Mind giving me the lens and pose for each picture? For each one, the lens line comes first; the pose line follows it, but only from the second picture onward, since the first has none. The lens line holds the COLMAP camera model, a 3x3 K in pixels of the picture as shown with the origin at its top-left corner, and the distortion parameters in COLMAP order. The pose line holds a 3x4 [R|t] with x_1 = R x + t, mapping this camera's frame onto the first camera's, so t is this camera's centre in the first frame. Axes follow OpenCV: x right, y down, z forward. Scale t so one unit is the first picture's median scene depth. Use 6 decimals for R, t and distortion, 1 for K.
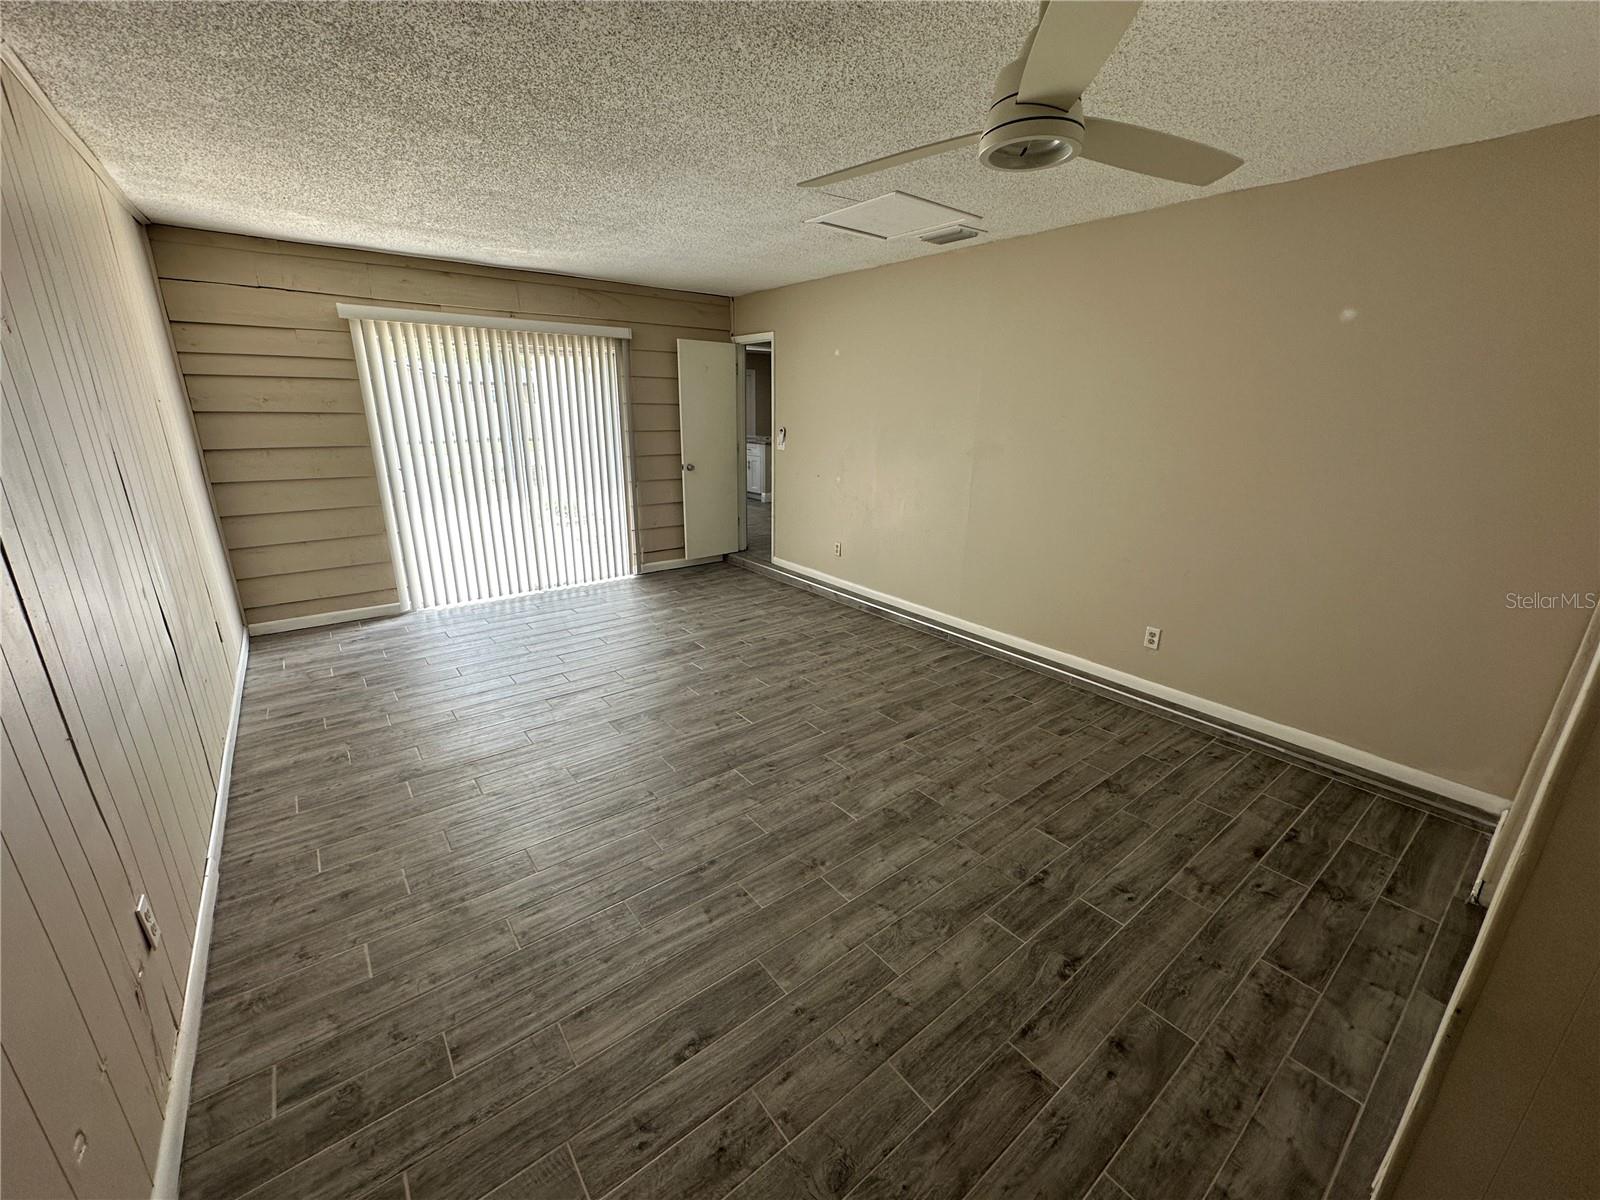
lens RADIAL K [[635.5, 0, 798.0], [0, 635.5, 601.2], [0, 0, 1]] dist [-0.002949, 0.000818]
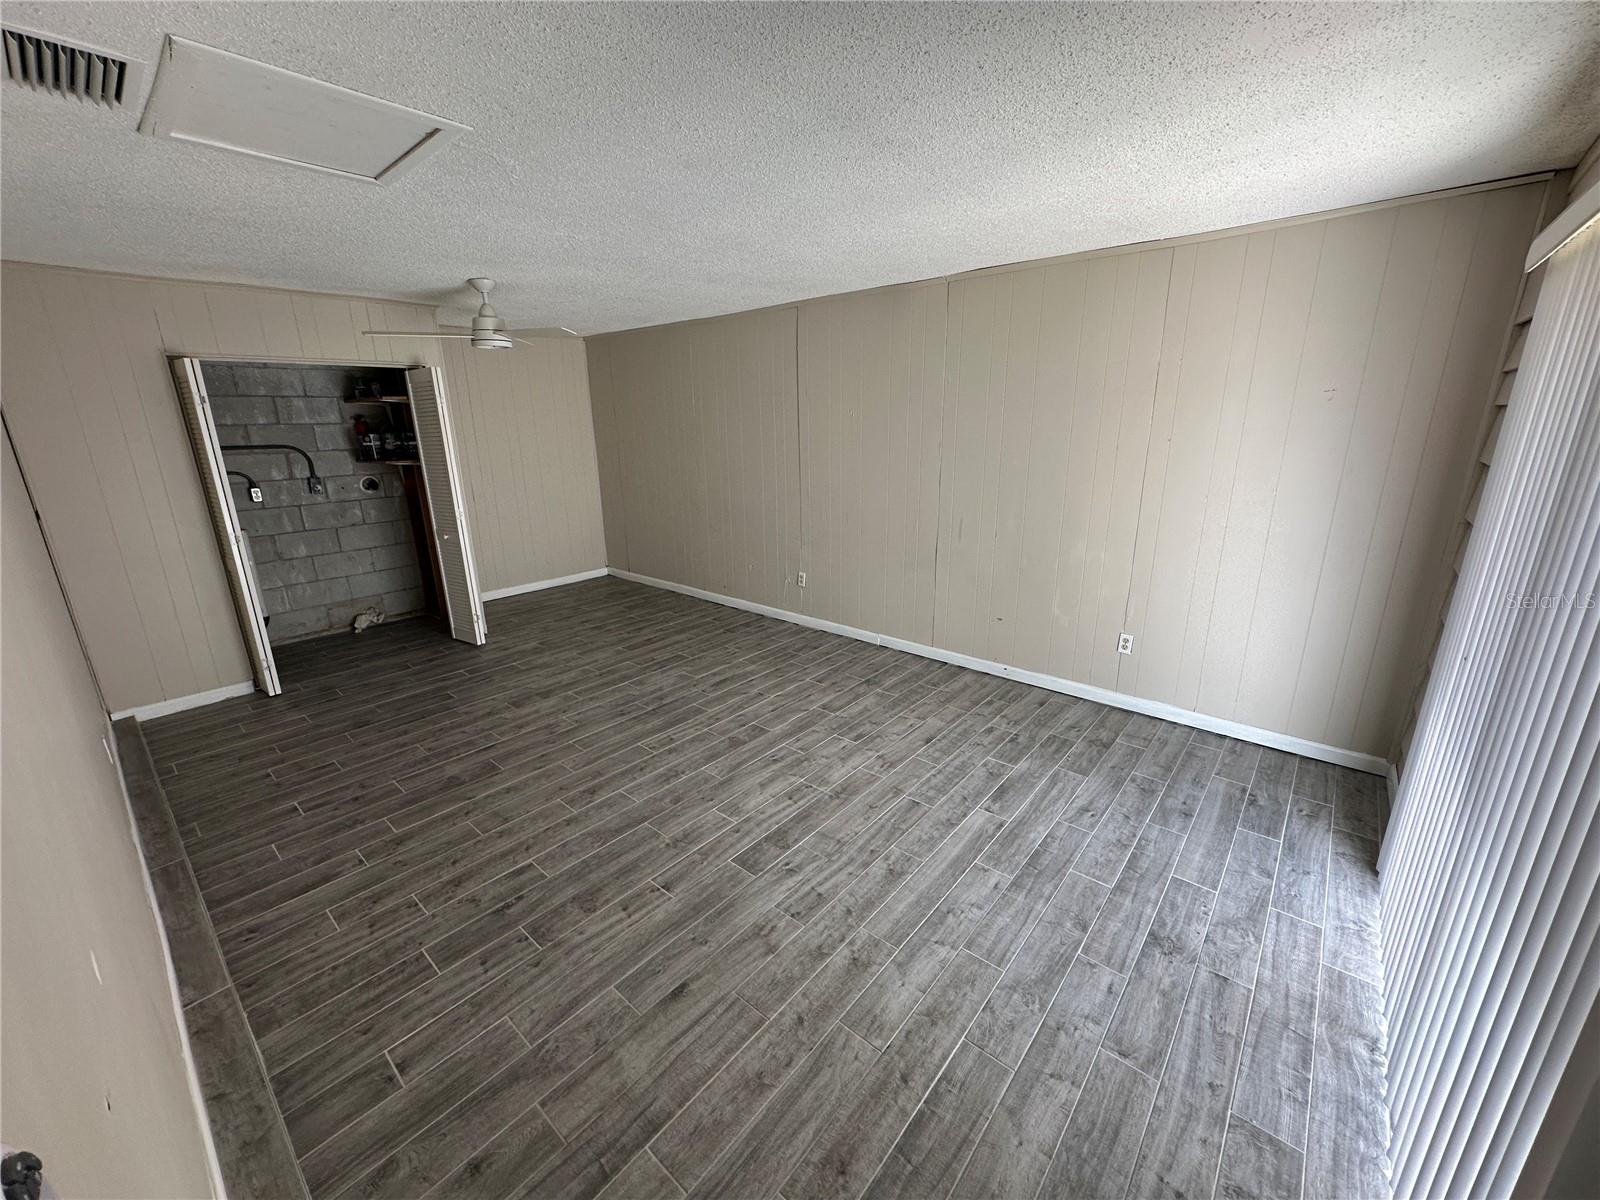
lens RADIAL K [[635.5, 0, 798.0], [0, 635.5, 601.2], [0, 0, 1]] dist [-0.002949, 0.000818]
pose [[-0.980437, 0.055731, -0.188778, -0.135142], [-0.057204, 0.837005, 0.544197, -0.553149], [0.188337, 0.544349, -0.817443, 1.654166]]
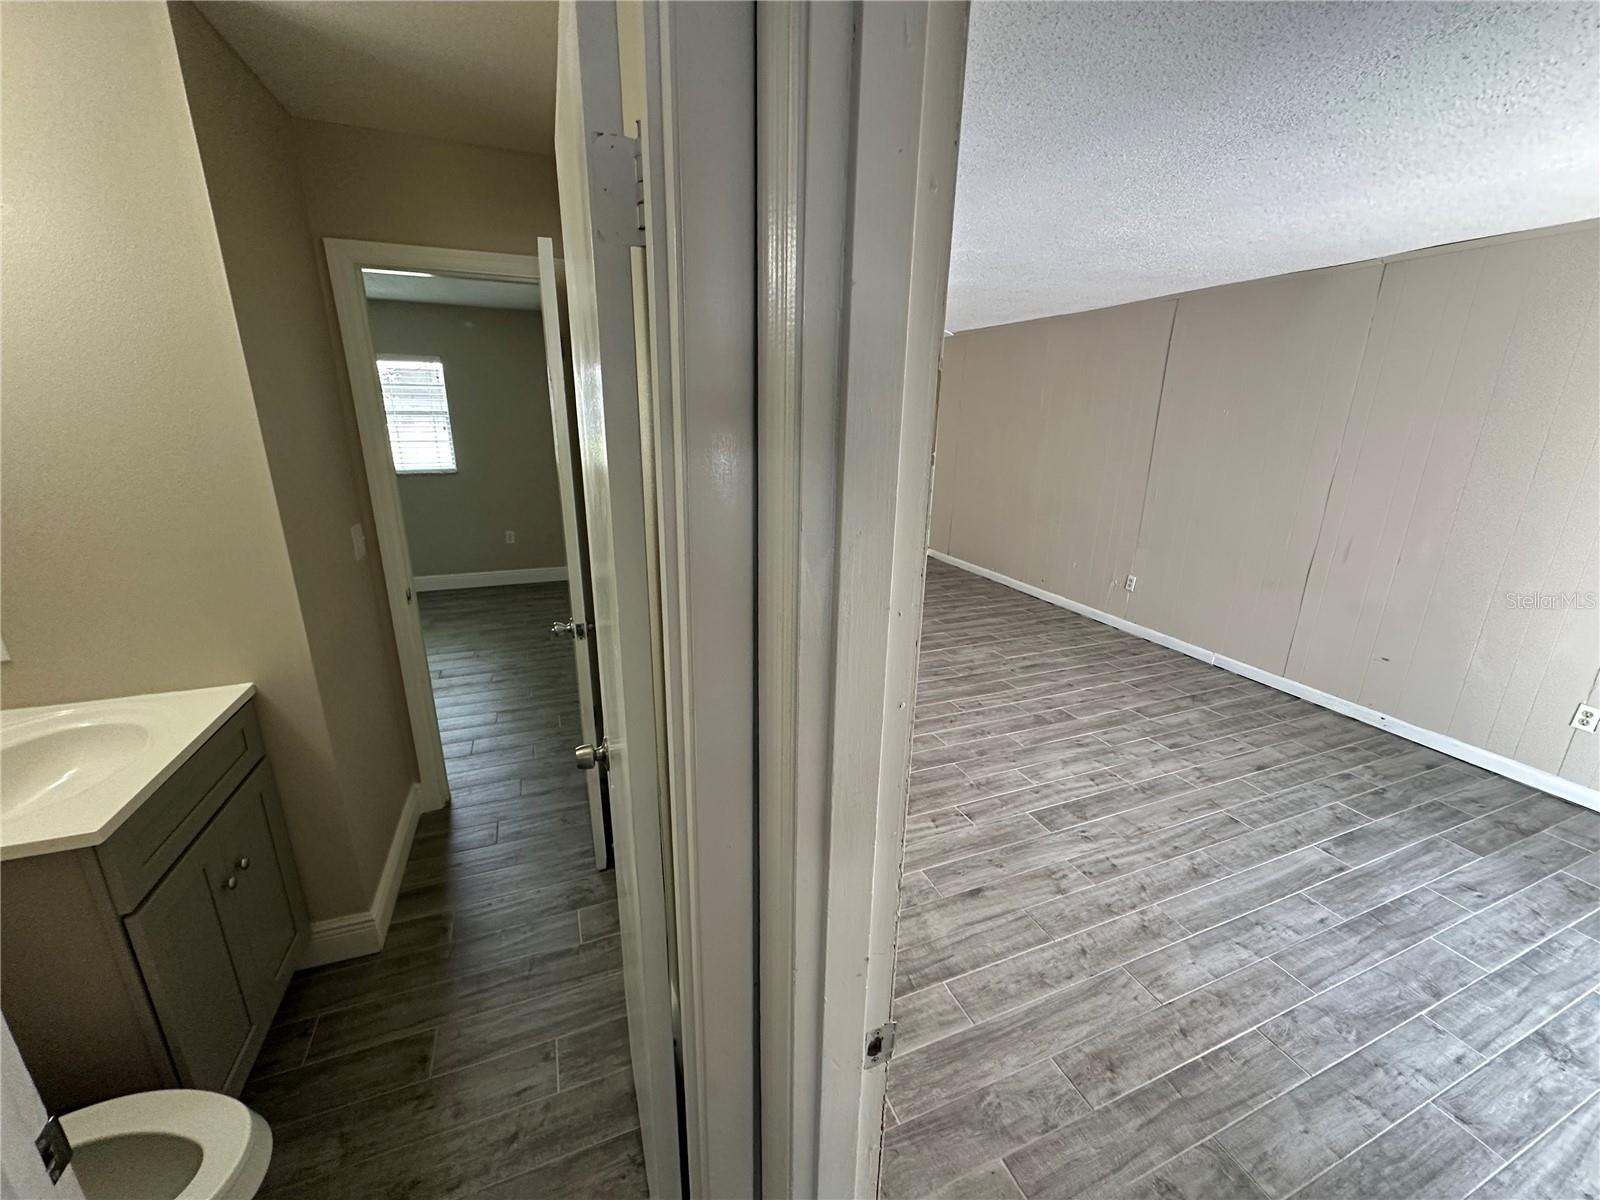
lens RADIAL K [[635.5, 0, 798.0], [0, 635.5, 601.2], [0, 0, 1]] dist [-0.002949, 0.000818]
pose [[-0.960527, -0.104484, 0.257818, -0.079764], [0.057733, 0.831735, 0.552162, -0.588461], [-0.272129, 0.545252, -0.792872, 1.776680]]
